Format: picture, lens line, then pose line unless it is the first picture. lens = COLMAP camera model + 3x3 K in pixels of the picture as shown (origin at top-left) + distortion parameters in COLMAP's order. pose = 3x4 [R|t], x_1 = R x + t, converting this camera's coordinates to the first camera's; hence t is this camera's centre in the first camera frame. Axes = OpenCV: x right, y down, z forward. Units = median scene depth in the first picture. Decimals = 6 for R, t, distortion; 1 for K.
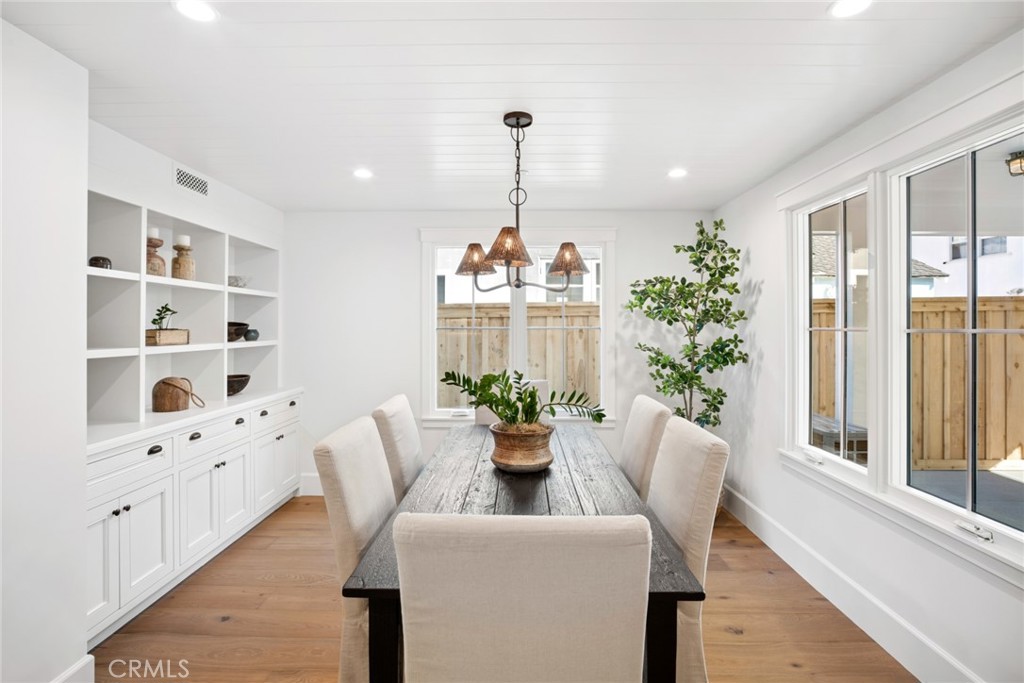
lens RADIAL K [[529.8, 0, 517.6], [0, 529.8, 338.6], [0, 0, 1]] dist [-0.028960, 0.006542]
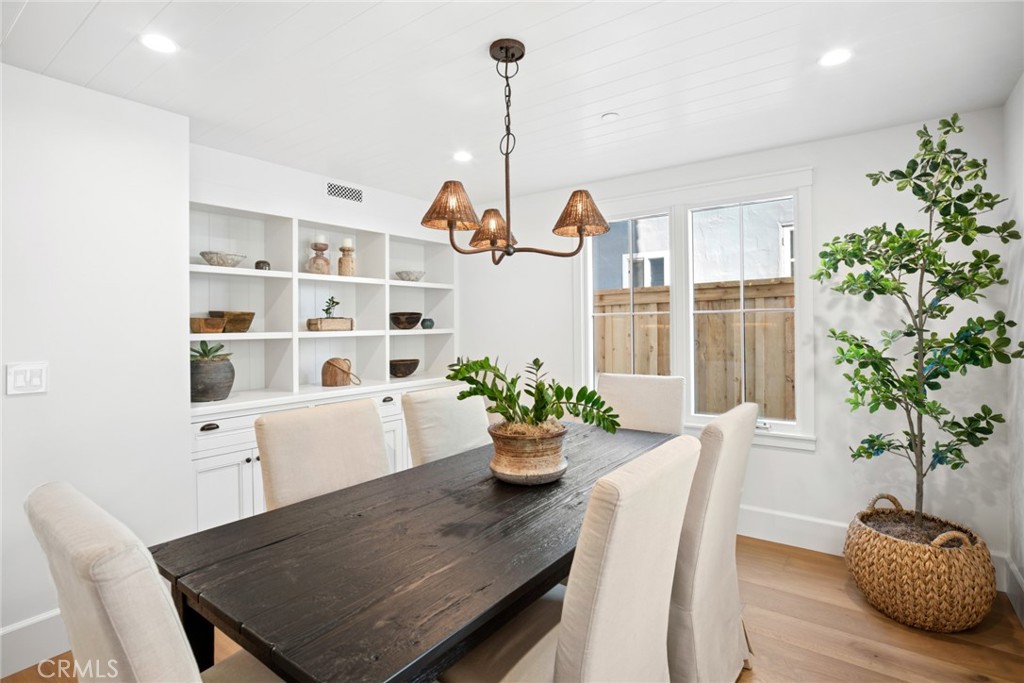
lens RADIAL K [[529.8, 0, 503.2], [0, 529.8, 334.7], [0, 0, 1]] dist [-0.028960, 0.006542]
pose [[0.793566, 0.001465, -0.608483, 0.340361], [-0.001537, 0.999999, 0.000402, 0.017618], [0.608483, 0.000616, 0.793567, 0.242913]]
